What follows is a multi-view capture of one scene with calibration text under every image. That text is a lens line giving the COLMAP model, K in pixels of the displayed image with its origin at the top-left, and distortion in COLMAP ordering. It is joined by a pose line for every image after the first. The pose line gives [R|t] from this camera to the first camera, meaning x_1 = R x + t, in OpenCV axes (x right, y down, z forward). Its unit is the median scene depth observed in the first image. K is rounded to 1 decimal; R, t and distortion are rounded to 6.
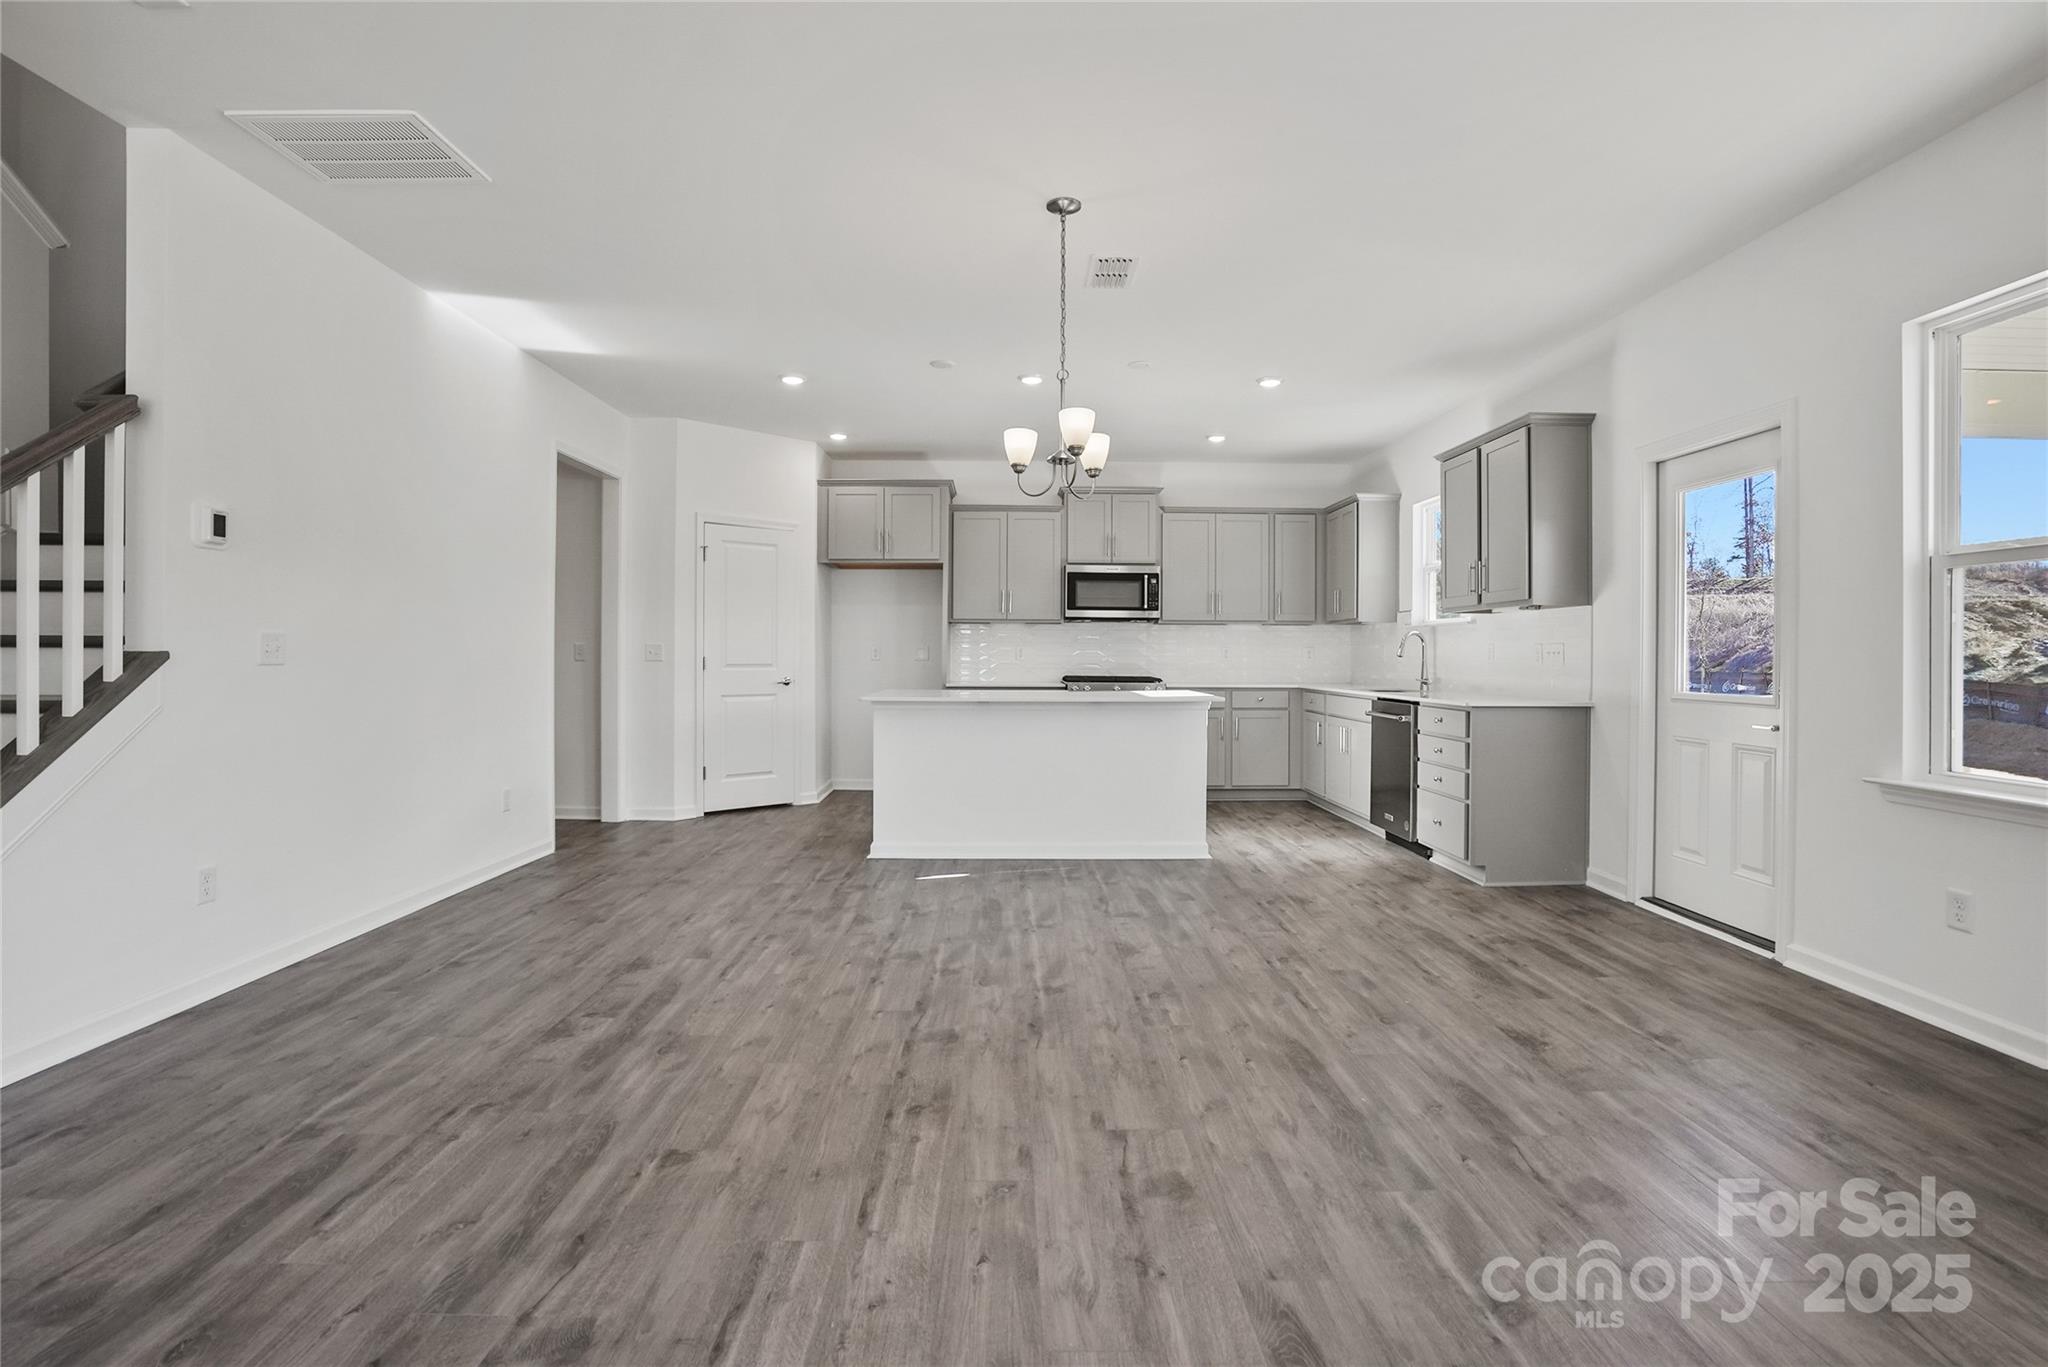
lens RADIAL K [[953.1, 0, 1020.8], [0, 953.1, 653.9], [0, 0, 1]] dist [-0.051426, 0.014763]
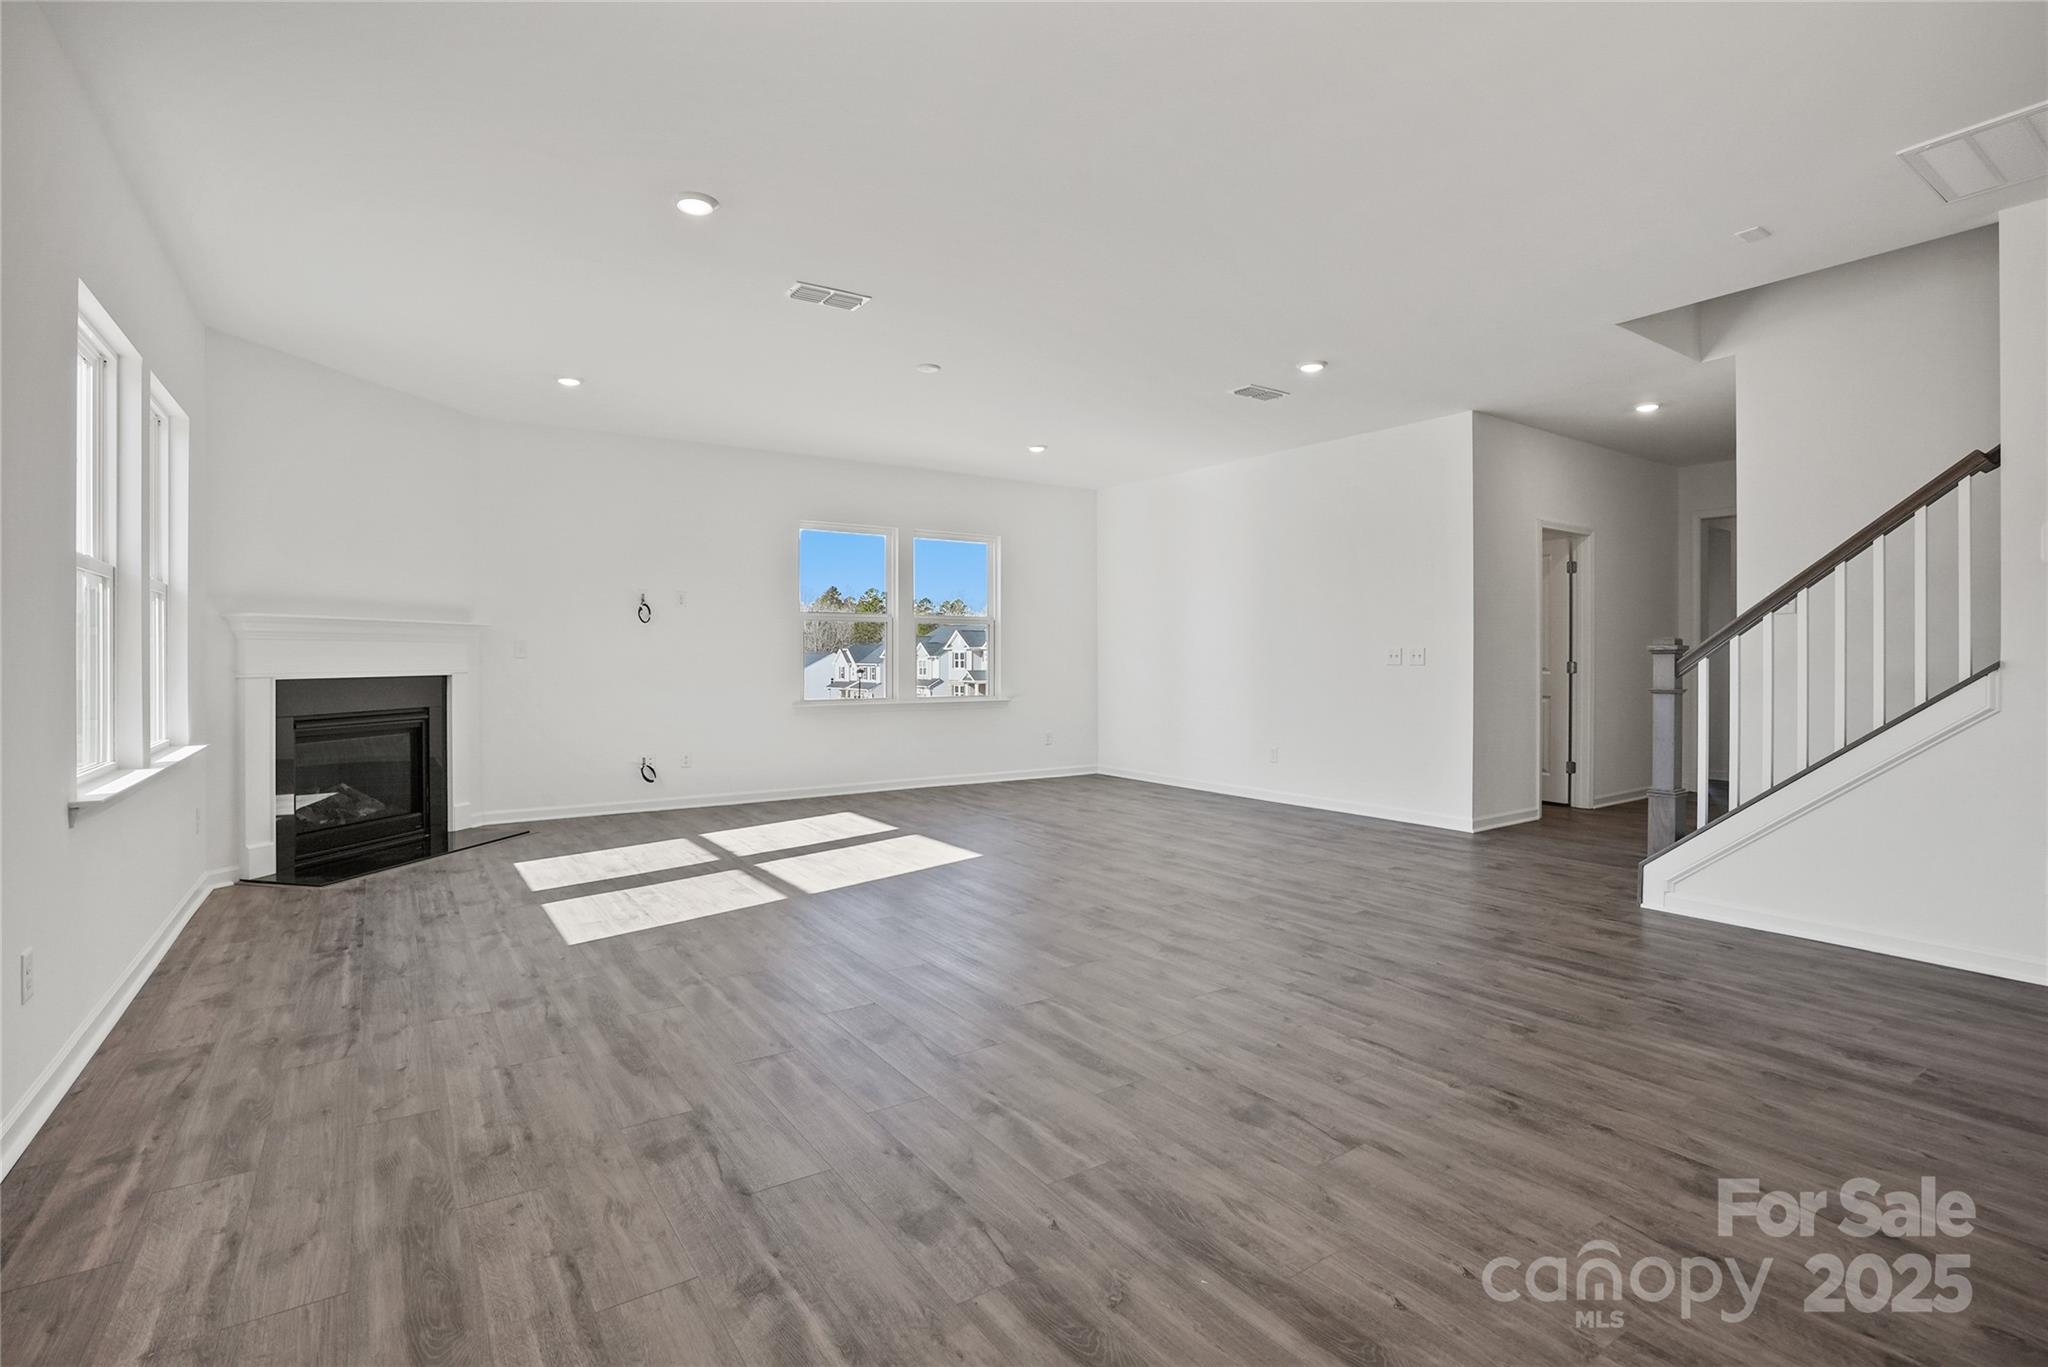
lens RADIAL K [[953.1, 0, 1021.3], [0, 953.1, 682.6], [0, 0, 1]] dist [-0.051426, 0.014763]
pose [[-0.831032, 0.009615, -0.556141, 0.613777], [-0.003852, 0.999727, 0.023041, 0.001166], [0.556211, 0.021290, -0.830769, 1.057620]]
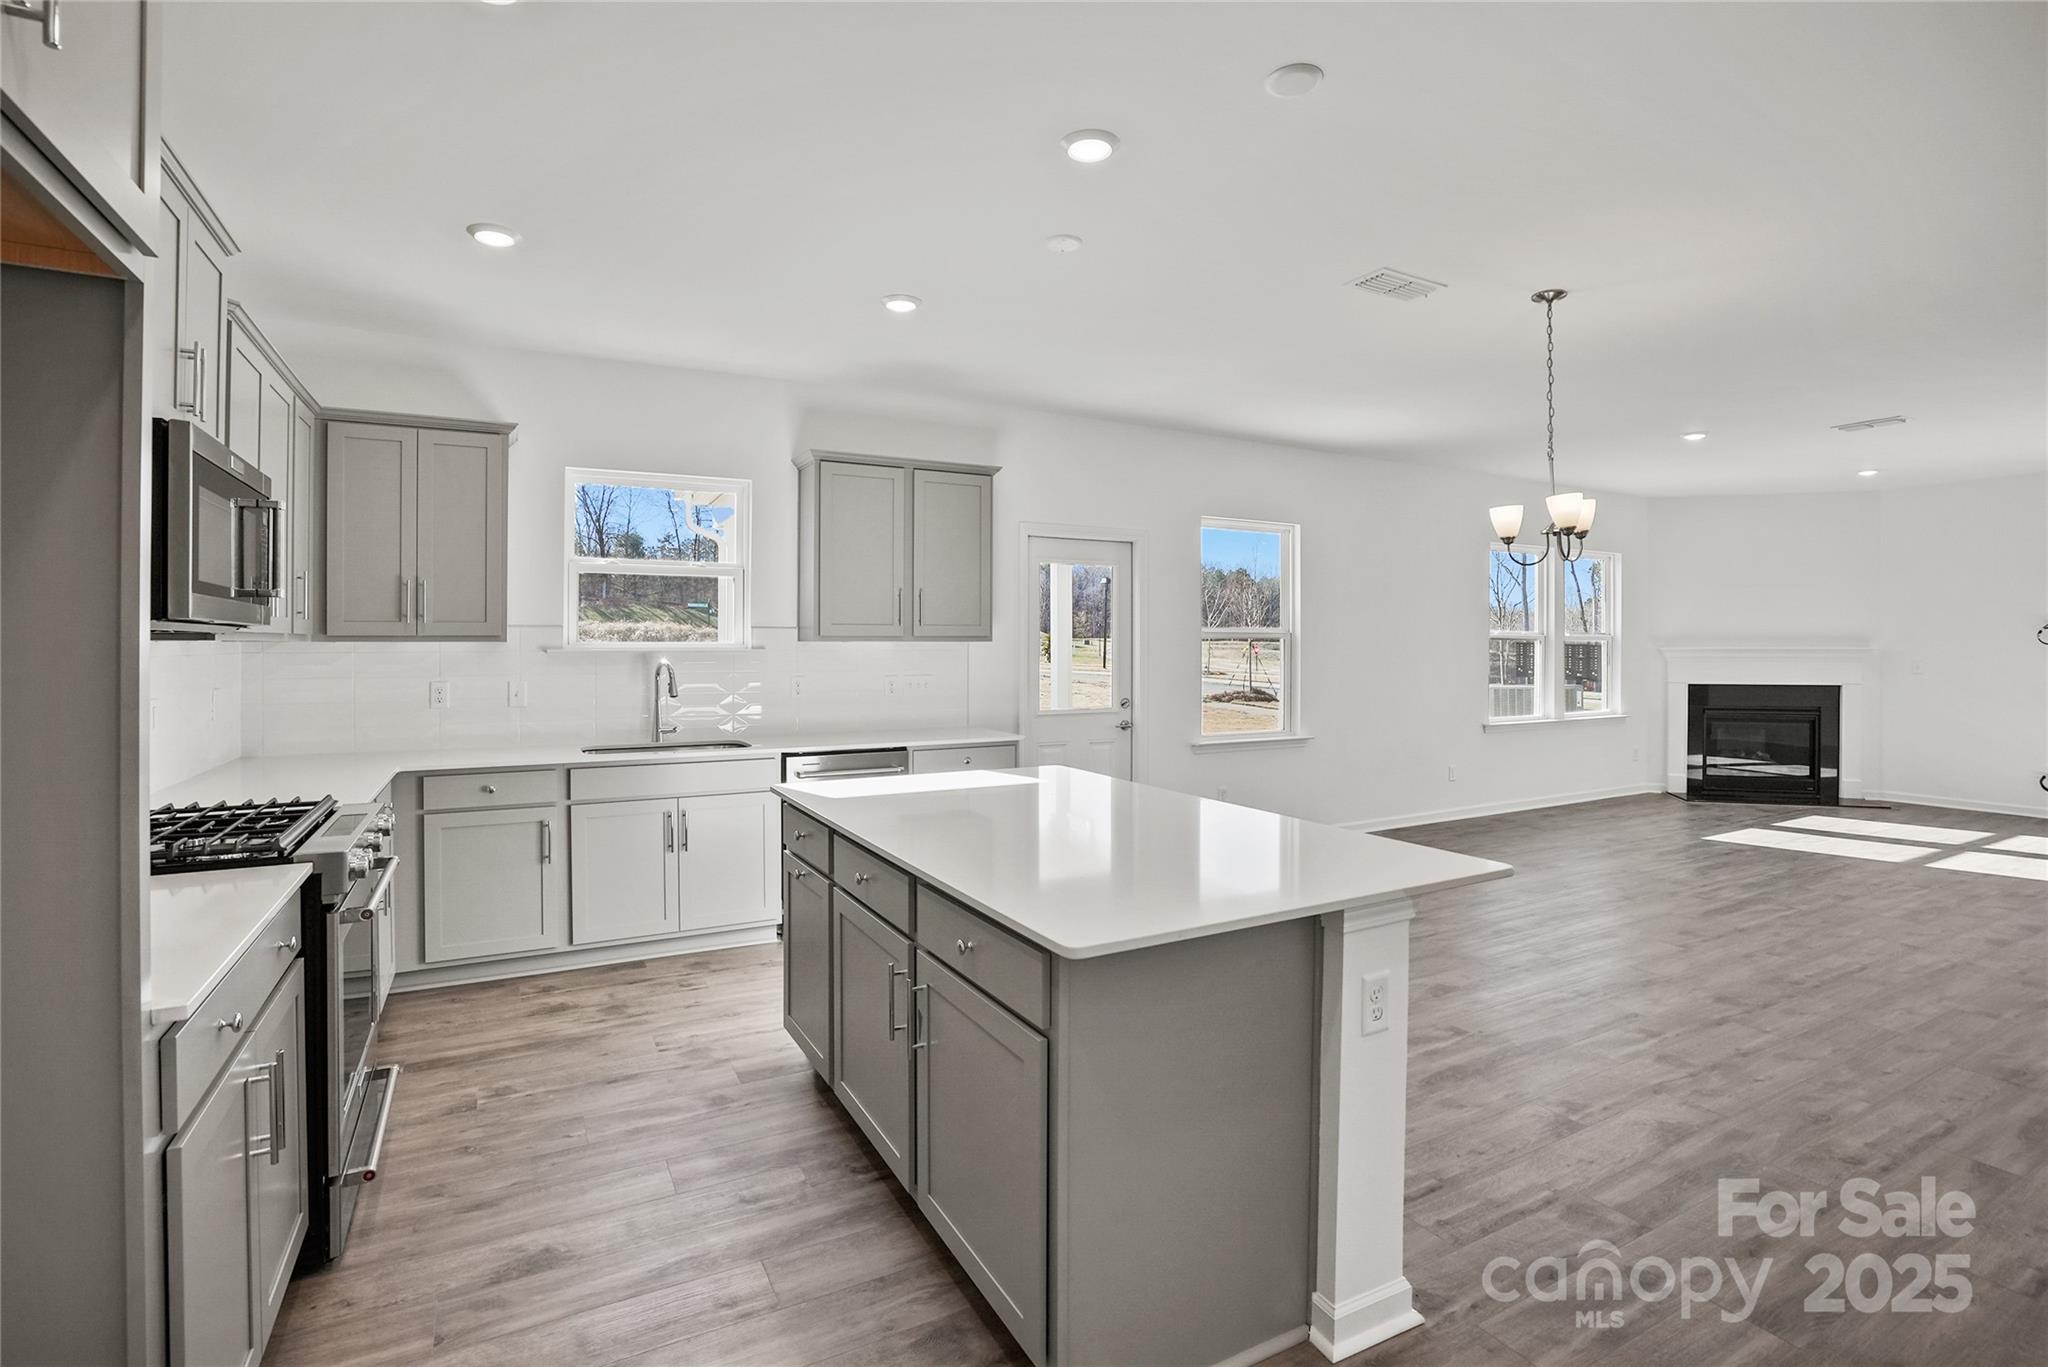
lens RADIAL K [[953.1, 0, 1005.6], [0, 953.1, 641.5], [0, 0, 1]] dist [-0.051426, 0.014763]
pose [[-0.451675, -0.002589, 0.892179, -0.633063], [-0.004656, 0.999989, 0.000545, -0.072666], [-0.892170, -0.003908, -0.451682, 2.032547]]
